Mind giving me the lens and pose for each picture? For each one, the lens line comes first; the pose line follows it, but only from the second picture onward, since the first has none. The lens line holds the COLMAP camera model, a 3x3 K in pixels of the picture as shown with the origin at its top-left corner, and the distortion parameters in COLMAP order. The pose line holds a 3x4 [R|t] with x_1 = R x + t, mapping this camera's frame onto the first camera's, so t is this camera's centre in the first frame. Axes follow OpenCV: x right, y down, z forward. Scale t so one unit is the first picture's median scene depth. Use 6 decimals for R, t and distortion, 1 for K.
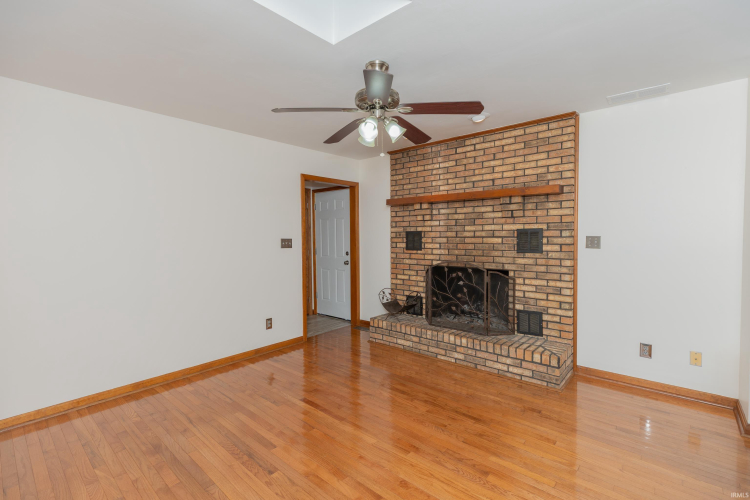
lens RADIAL K [[344.9, 0, 374.1], [0, 344.9, 247.7], [0, 0, 1]] dist [0.001983, 0.000186]
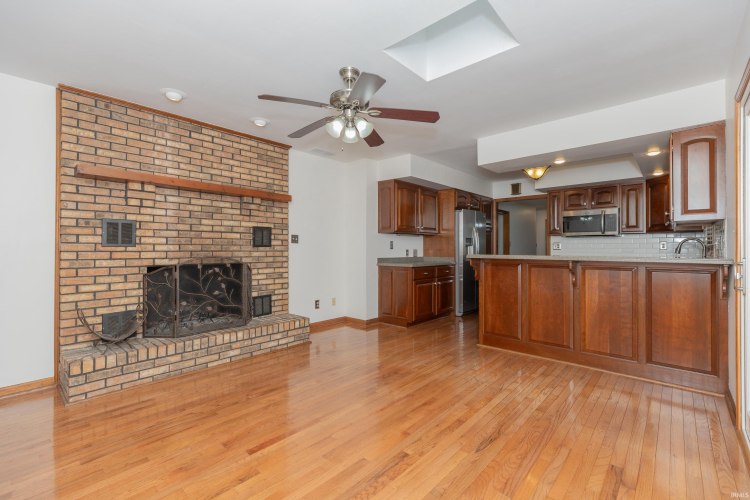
lens RADIAL K [[331.9, 0, 373.7], [0, 331.9, 248.1], [0, 0, 1]] dist [0.001399, 0.000115]
pose [[0.012308, 0.009526, 0.999879, -0.651239], [0.033963, 0.999374, -0.009939, 0.040974], [-0.999347, 0.034081, 0.011977, 0.558297]]
